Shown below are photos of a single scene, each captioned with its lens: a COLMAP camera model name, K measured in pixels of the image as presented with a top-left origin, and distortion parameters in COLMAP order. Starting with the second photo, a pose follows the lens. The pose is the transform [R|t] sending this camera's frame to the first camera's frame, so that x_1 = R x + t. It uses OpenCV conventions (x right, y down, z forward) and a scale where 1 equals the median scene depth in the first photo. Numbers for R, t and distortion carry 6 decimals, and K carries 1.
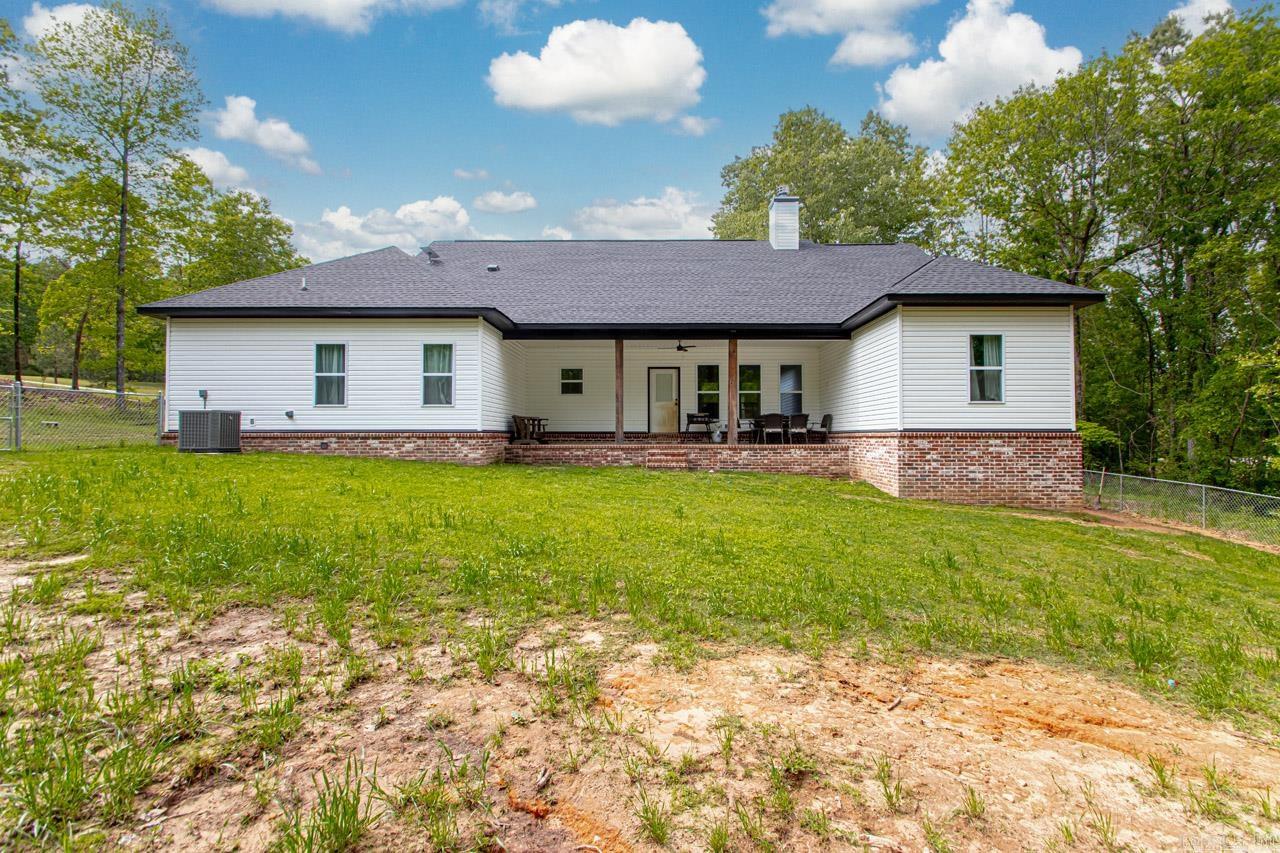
lens RADIAL K [[607.7, 0, 657.9], [0, 607.7, 423.9], [0, 0, 1]] dist [0.017621, -0.015046]
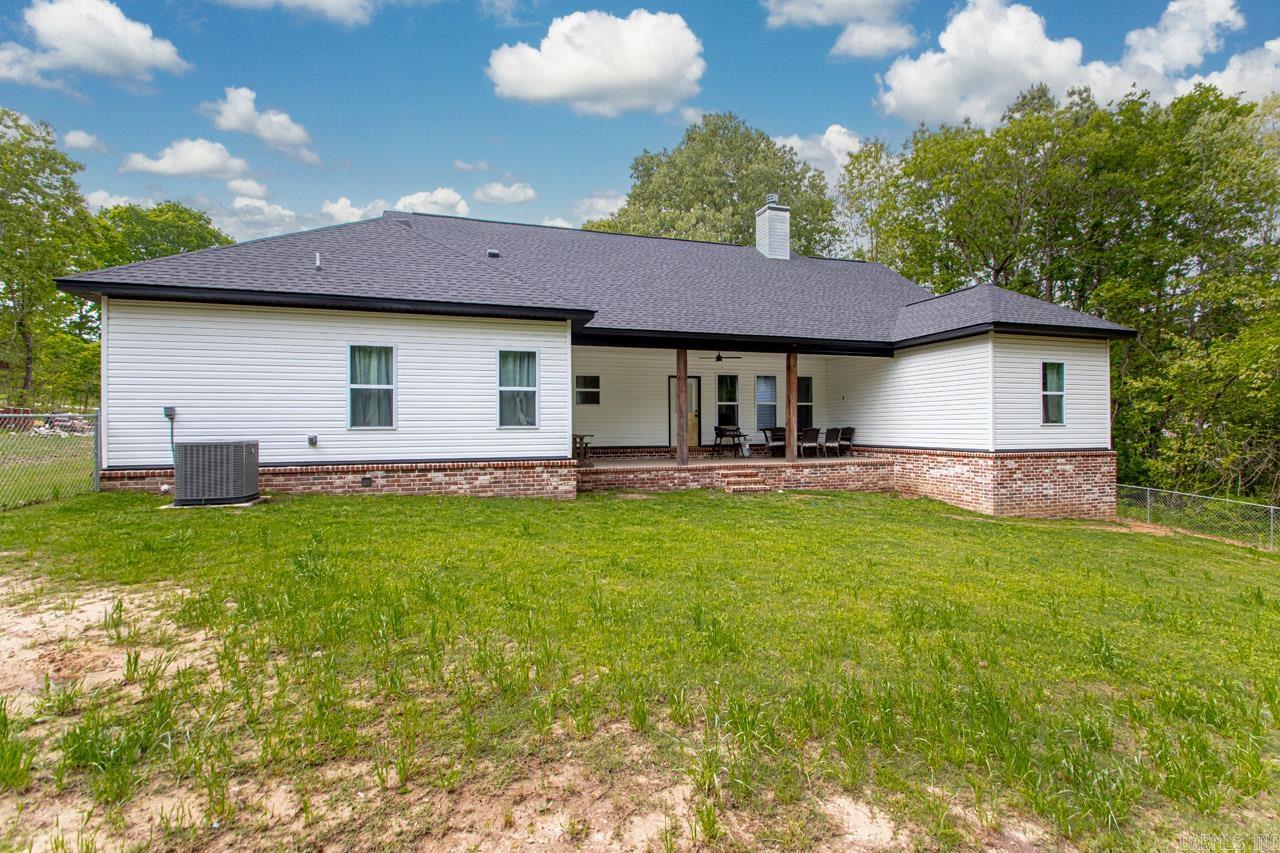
lens RADIAL K [[607.7, 0, 659.7], [0, 607.7, 423.8], [0, 0, 1]] dist [0.017621, -0.015046]
pose [[0.947153, -0.003088, 0.320766, -0.434537], [-0.002372, 0.999859, 0.016632, -0.047917], [-0.320772, -0.016514, 0.947012, 0.169778]]
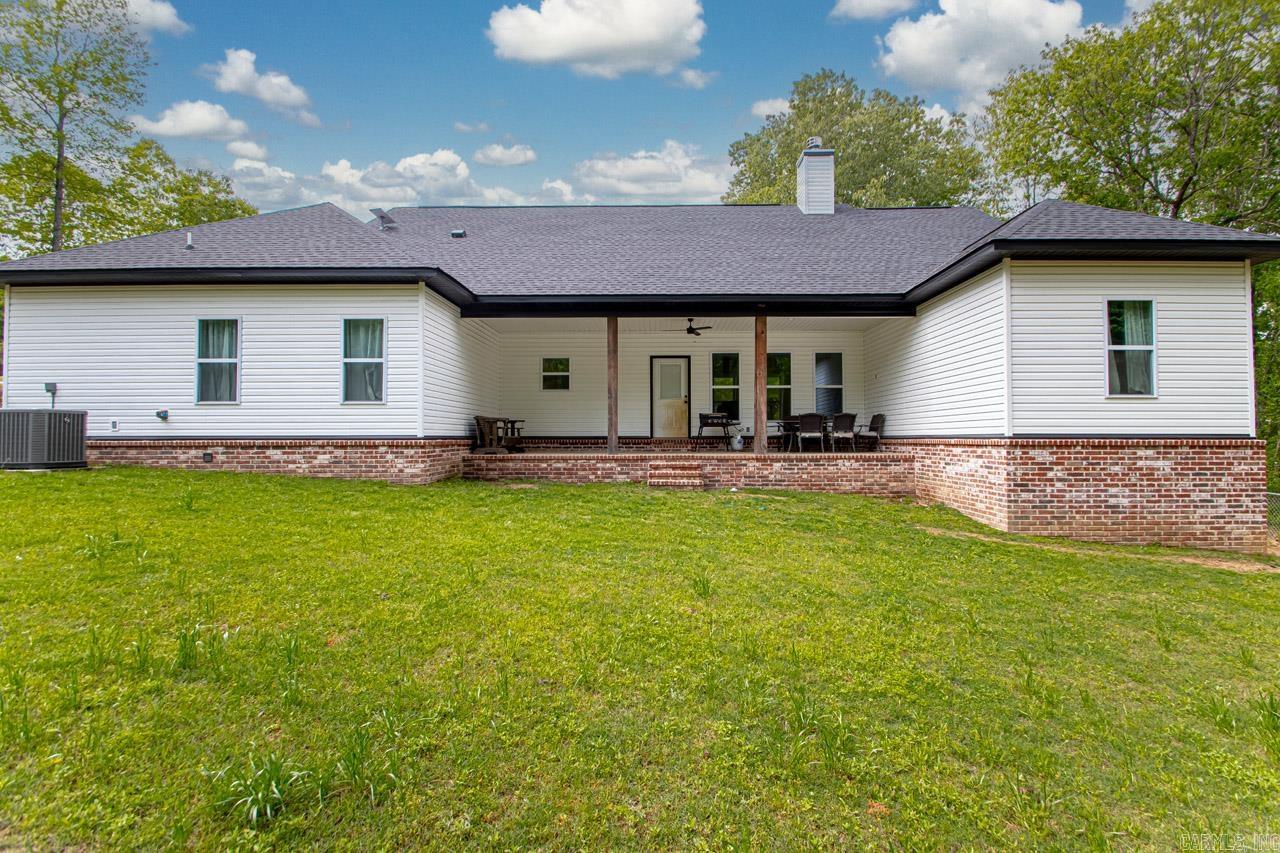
lens RADIAL K [[607.7, 0, 656.9], [0, 607.7, 423.5], [0, 0, 1]] dist [0.017621, -0.015046]
pose [[0.999965, -0.001146, -0.008285, -0.001613], [0.001121, 0.999995, -0.002930, -0.002445], [0.008288, 0.002921, 0.999961, 0.263613]]
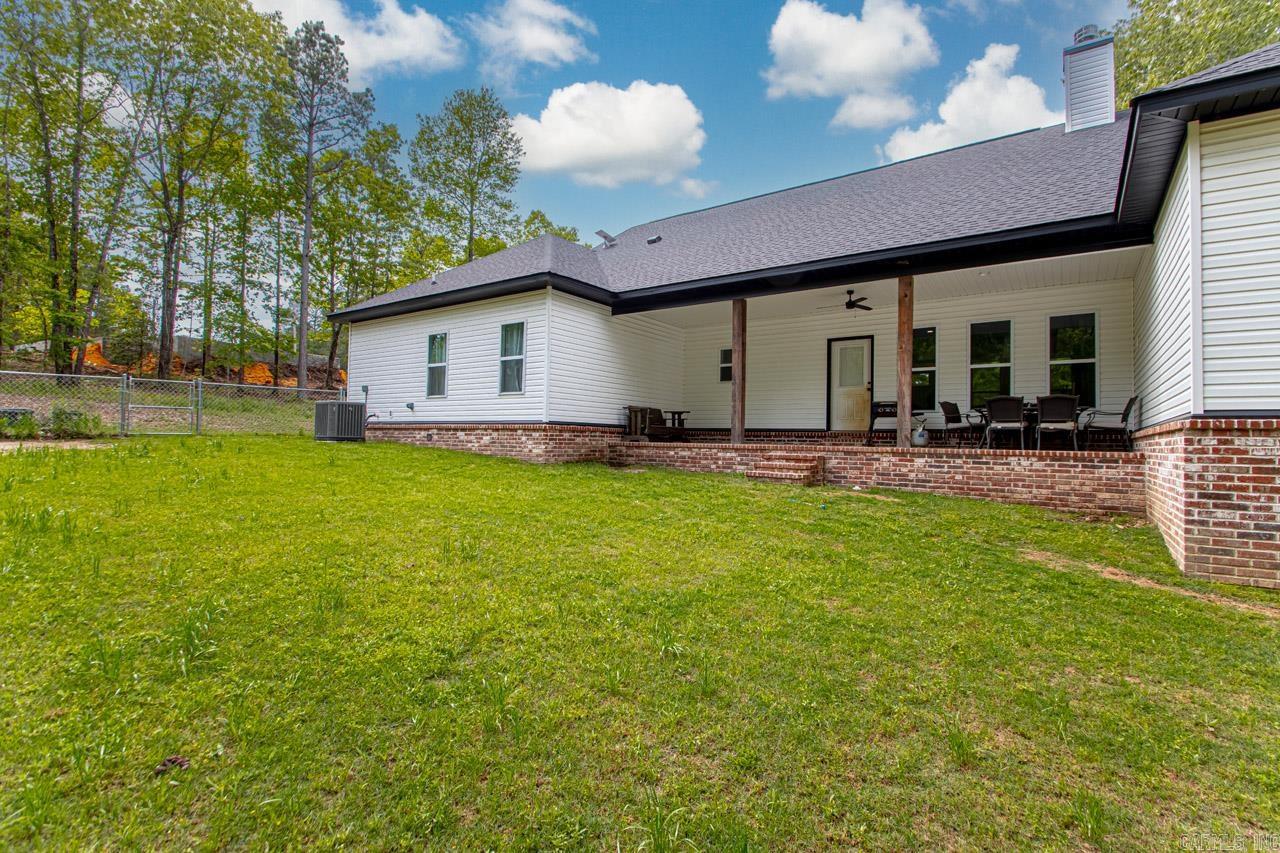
lens RADIAL K [[607.7, 0, 646.6], [0, 607.7, 424.1], [0, 0, 1]] dist [0.017621, -0.015046]
pose [[0.815641, -0.000267, -0.578559, 0.299543], [-0.008057, 0.999898, -0.011821, 0.022696], [0.578503, 0.014304, 0.815555, 0.390951]]
